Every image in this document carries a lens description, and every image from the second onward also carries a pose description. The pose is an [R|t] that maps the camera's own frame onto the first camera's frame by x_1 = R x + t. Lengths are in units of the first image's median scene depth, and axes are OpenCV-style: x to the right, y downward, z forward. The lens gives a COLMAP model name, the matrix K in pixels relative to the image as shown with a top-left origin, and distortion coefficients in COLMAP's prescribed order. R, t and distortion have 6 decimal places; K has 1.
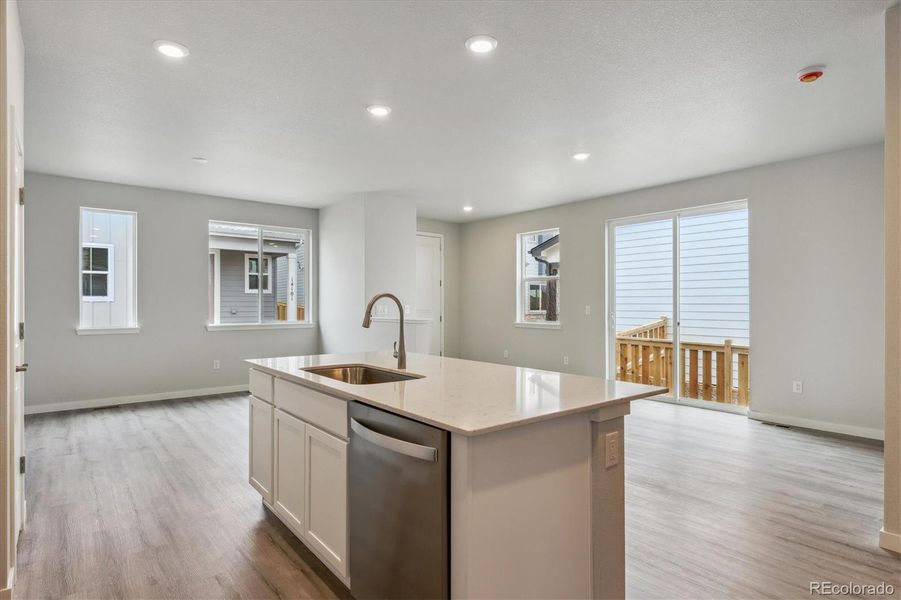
lens RADIAL K [[479.8, 0, 454.4], [0, 479.8, 302.3], [0, 0, 1]] dist [-0.004136, 0.000265]
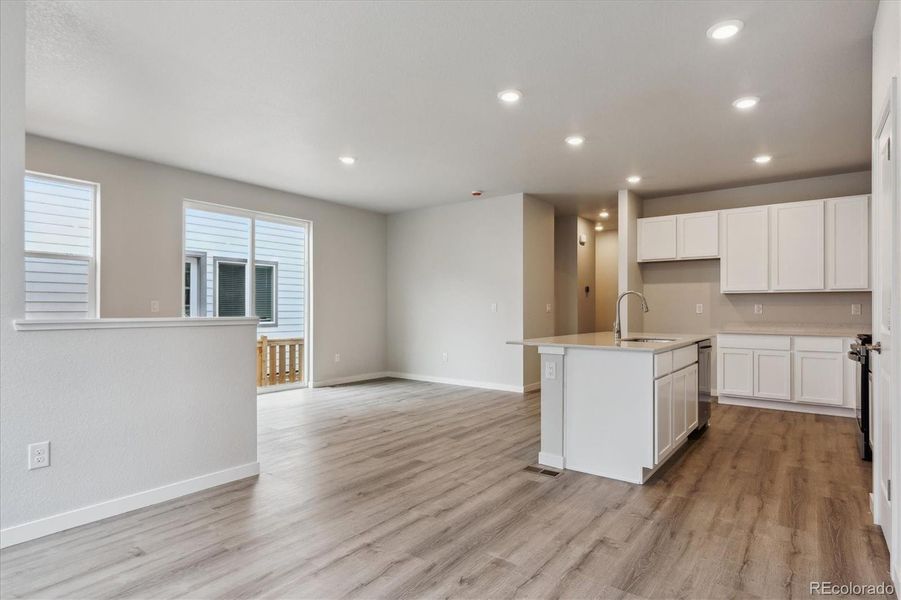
lens RADIAL K [[479.8, 0, 458.6], [0, 479.8, 308.0], [0, 0, 1]] dist [-0.004136, 0.000265]
pose [[-0.251996, 0.003435, 0.967722, -0.500277], [-0.005234, 0.999974, -0.004912, 0.016575], [-0.967714, -0.006303, -0.251971, 0.615591]]
